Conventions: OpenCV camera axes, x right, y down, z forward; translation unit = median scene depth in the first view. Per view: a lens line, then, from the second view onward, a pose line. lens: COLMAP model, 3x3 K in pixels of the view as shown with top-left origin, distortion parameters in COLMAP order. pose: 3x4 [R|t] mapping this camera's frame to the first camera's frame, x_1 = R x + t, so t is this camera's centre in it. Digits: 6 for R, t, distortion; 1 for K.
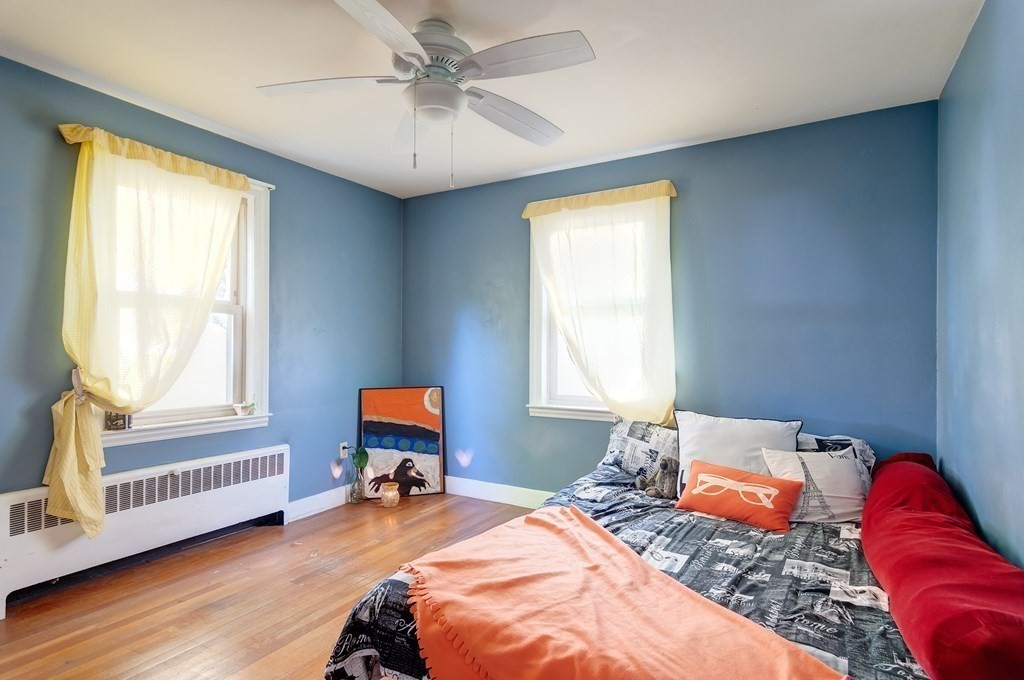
lens RADIAL K [[539.2, 0, 511.2], [0, 539.2, 342.9], [0, 0, 1]] dist [0.000488, 0.000037]
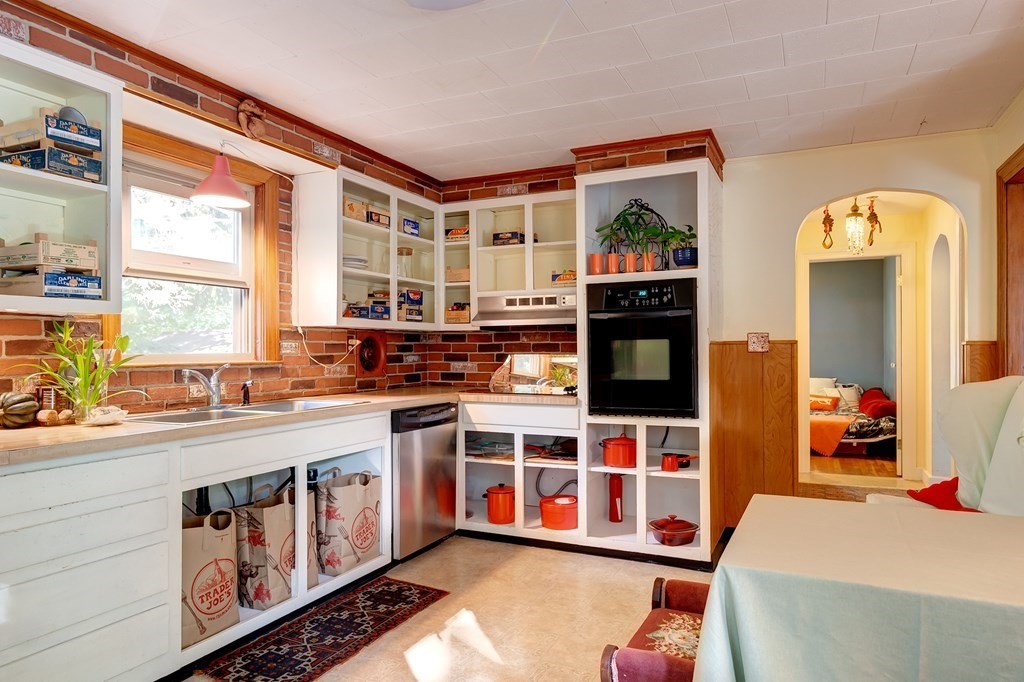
lens RADIAL K [[658.8, 0, 509.5], [0, 658.8, 346.6], [0, 0, 1]] dist [-0.004378, 0.000166]
pose [[0.994131, -0.008223, 0.107868, -1.541497], [0.007604, 0.999952, 0.006148, -0.042827], [-0.107913, -0.005292, 0.994146, -2.234746]]
